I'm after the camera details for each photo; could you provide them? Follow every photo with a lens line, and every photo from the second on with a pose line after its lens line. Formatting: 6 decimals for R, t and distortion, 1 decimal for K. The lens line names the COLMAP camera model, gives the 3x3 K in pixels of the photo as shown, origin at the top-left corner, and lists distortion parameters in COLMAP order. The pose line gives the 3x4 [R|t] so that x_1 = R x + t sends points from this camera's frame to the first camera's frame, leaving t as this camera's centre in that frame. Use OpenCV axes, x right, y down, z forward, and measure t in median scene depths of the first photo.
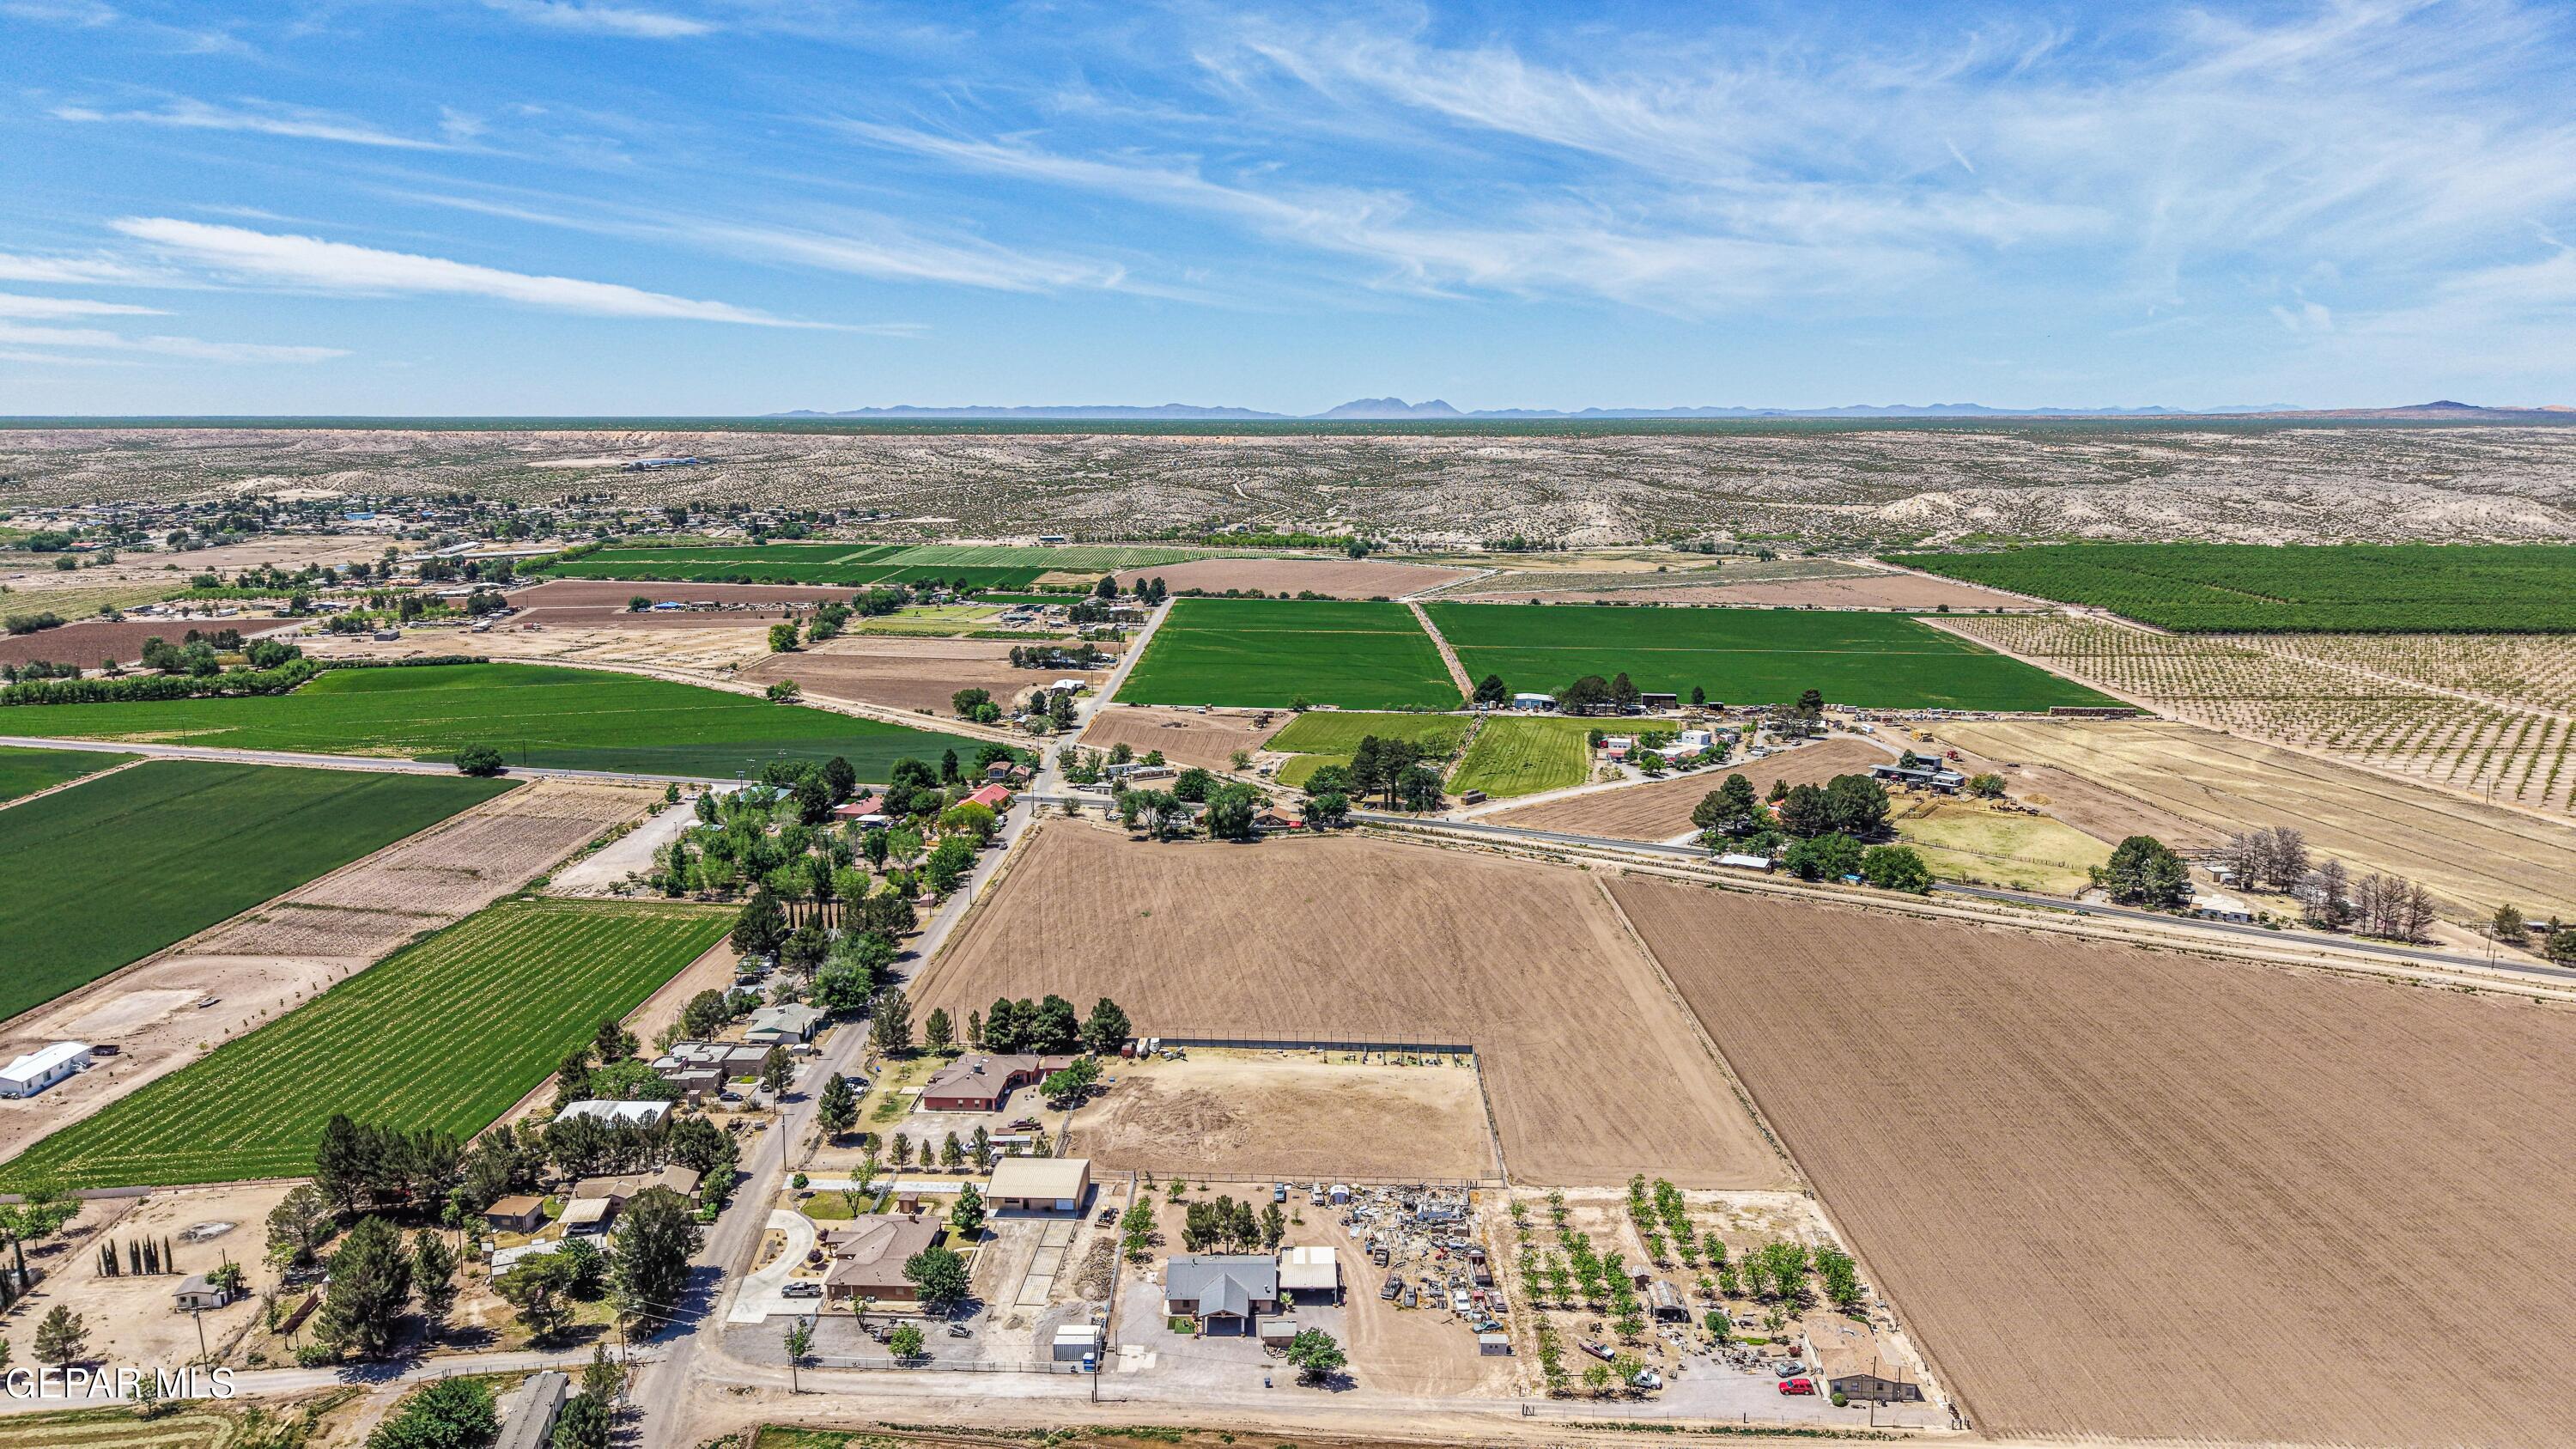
lens RADIAL K [[1708.1, 0, 1268.2], [0, 1708.1, 728.3], [0, 0, 1]] dist [0.042574, -0.048167]
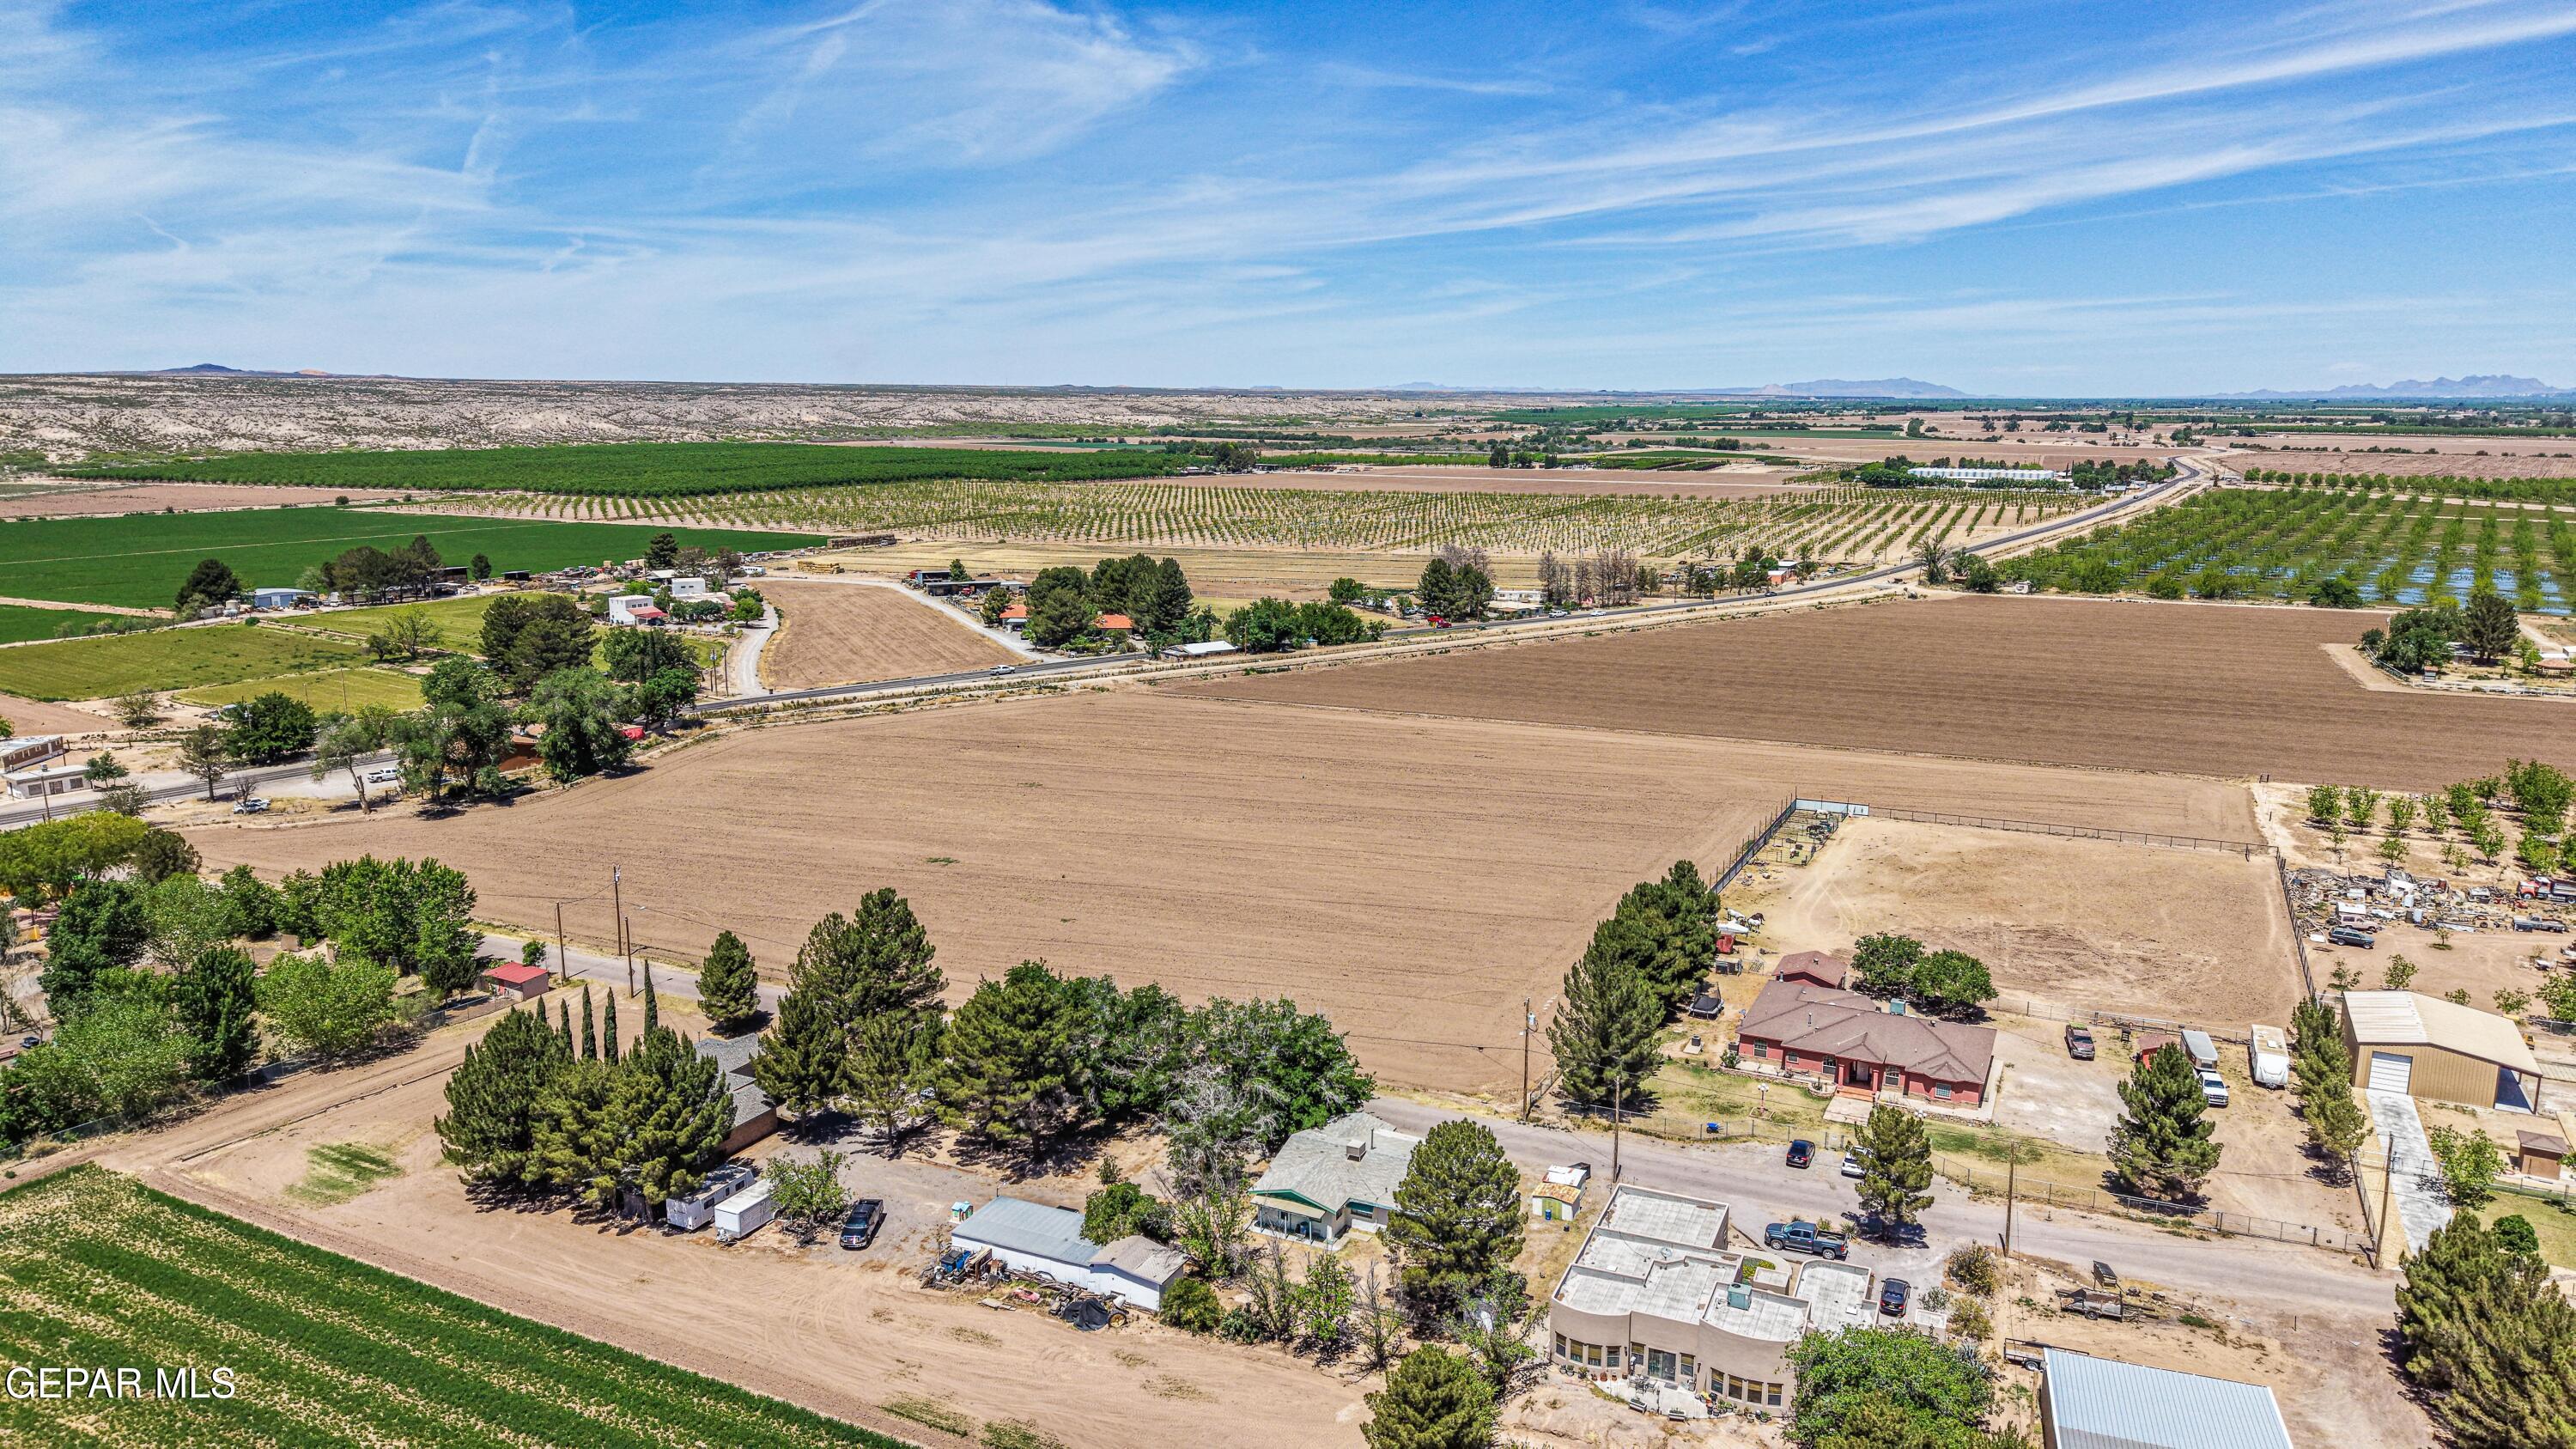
lens RADIAL K [[1708.1, 0, 1268.7], [0, 1708.1, 814.7], [0, 0, 1]] dist [0.042574, -0.048167]
pose [[0.396438, -0.216448, 0.892181, -0.523058], [0.162275, 0.973029, 0.163956, 0.032387], [-0.903606, 0.079781, 0.420870, 0.765558]]
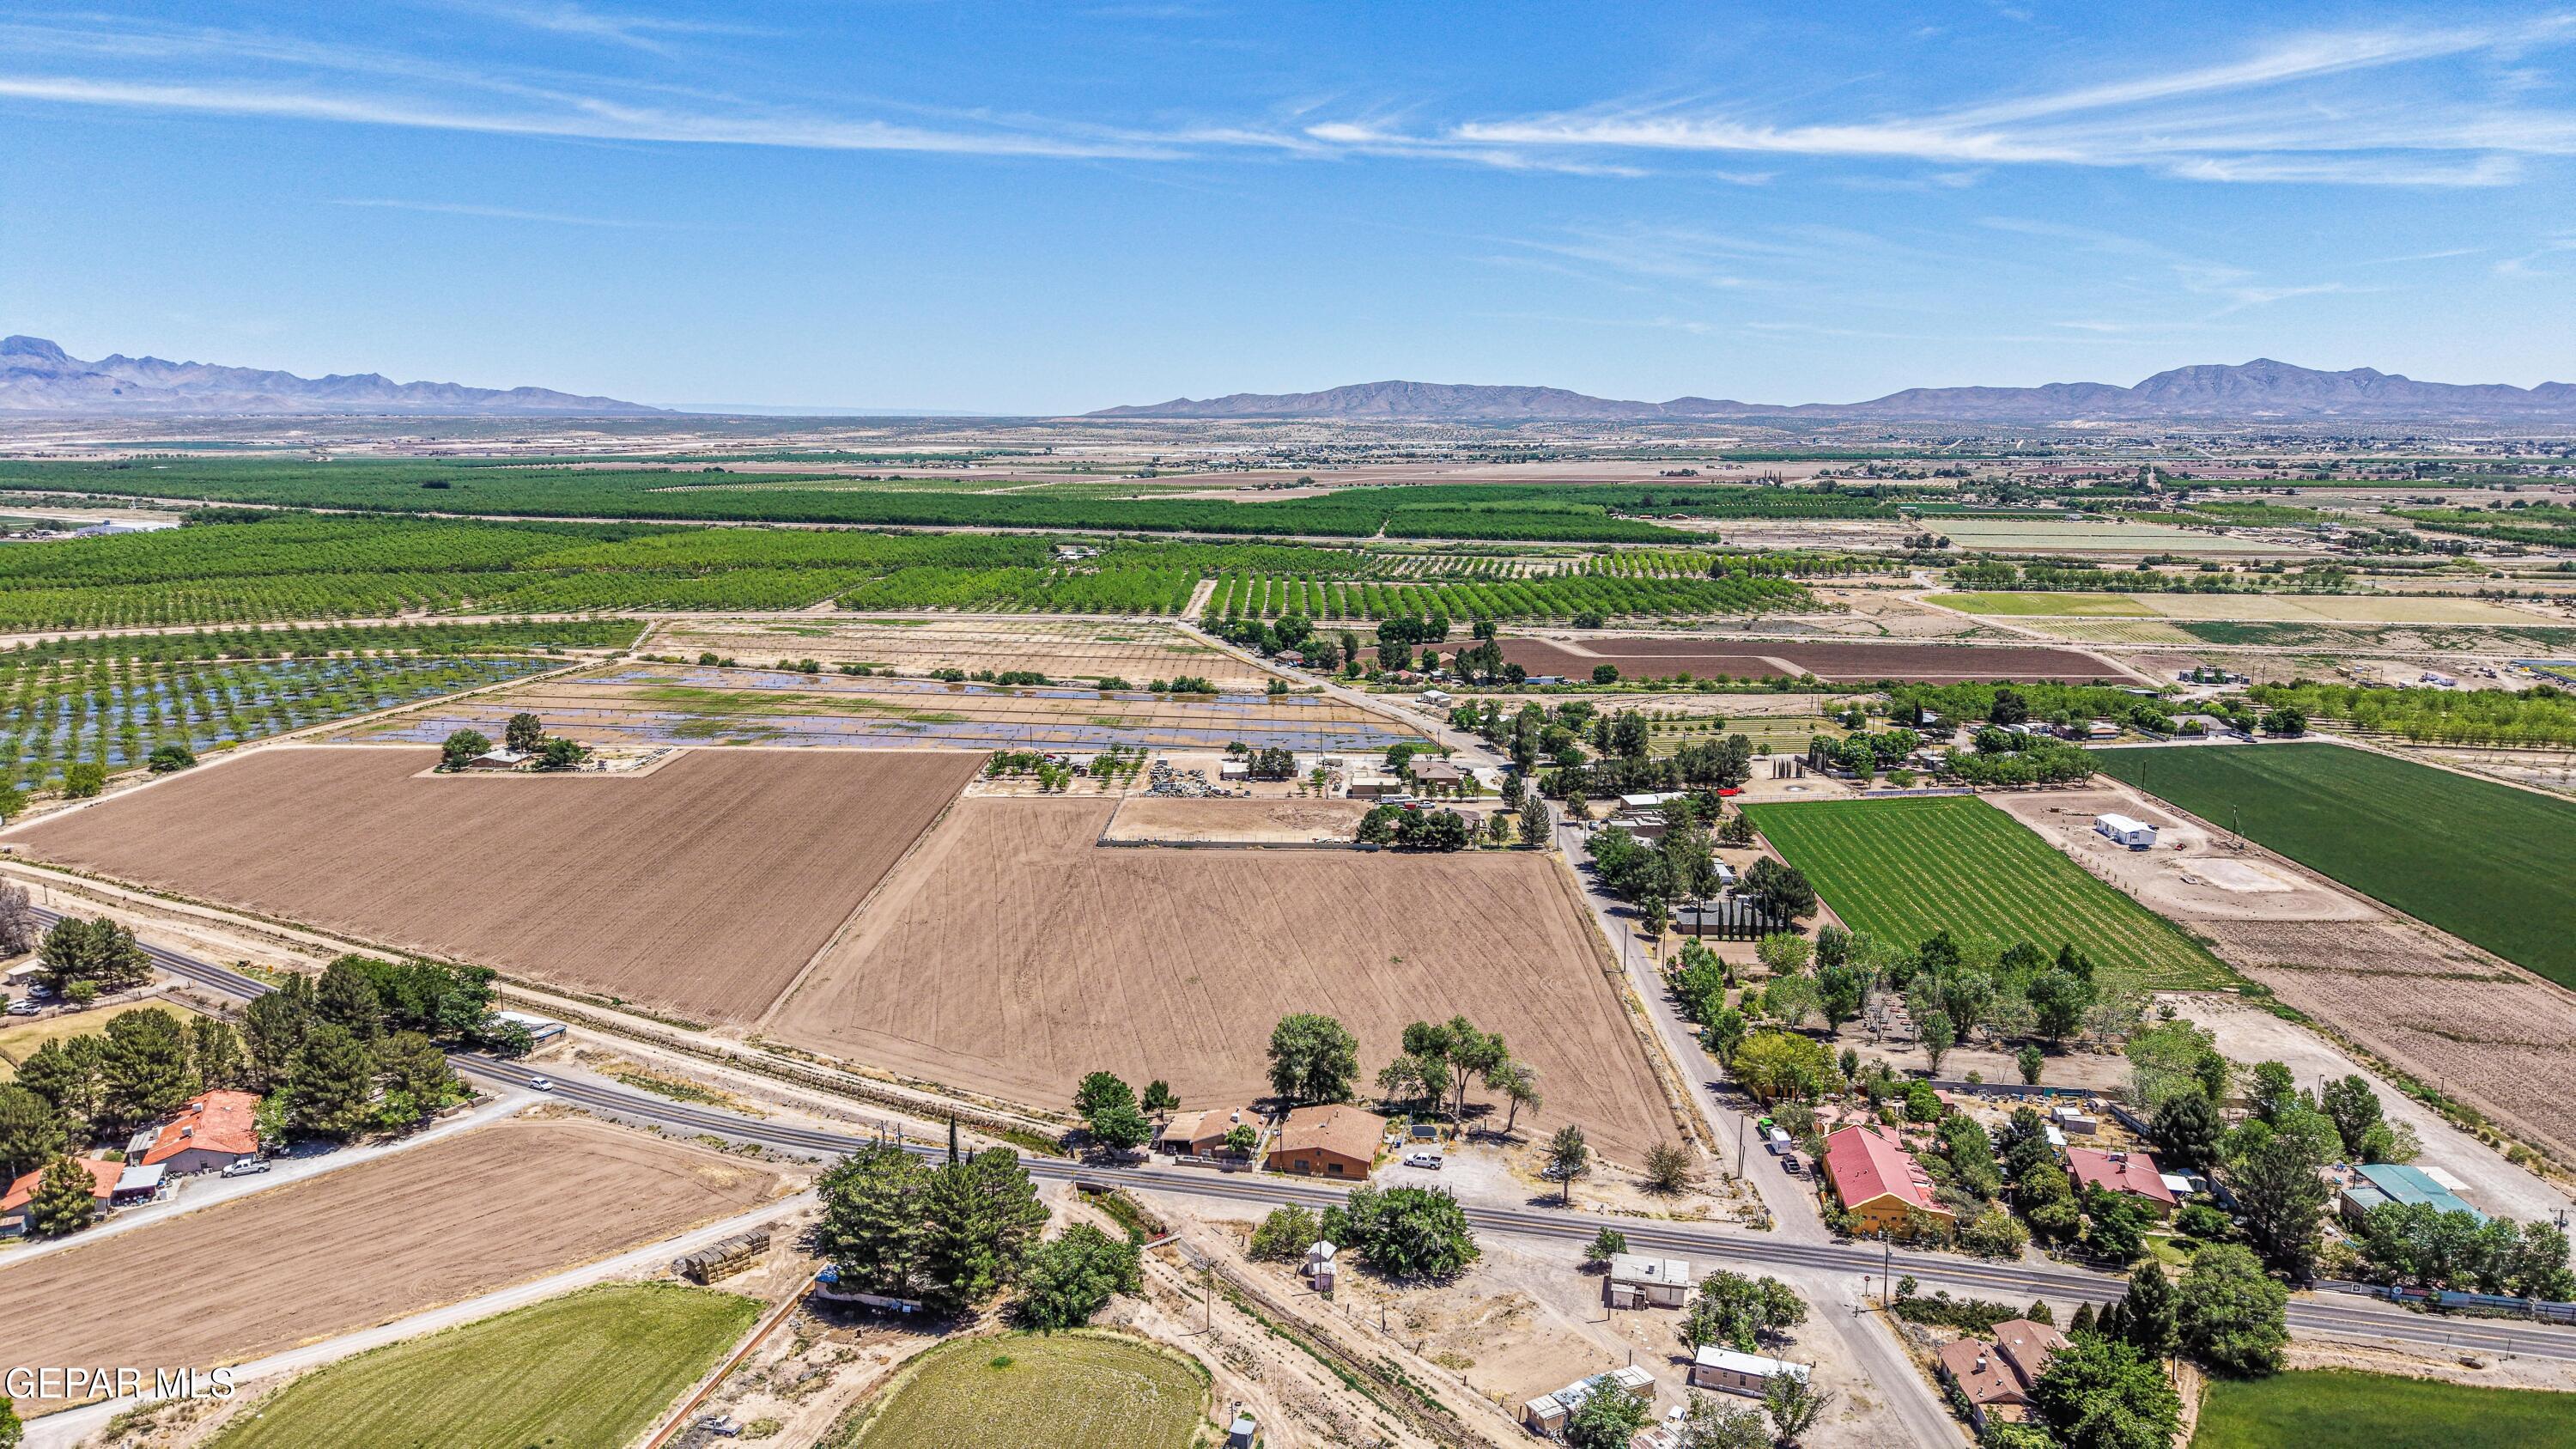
lens RADIAL K [[1708.1, 0, 1302.5], [0, 1708.1, 750.3], [0, 0, 1]] dist [0.042574, -0.048167]
pose [[-0.999862, 0.005092, -0.015819, -0.016108], [-0.001023, 0.931223, 0.364447, -0.309665], [0.016587, 0.364413, -0.931090, 1.883912]]
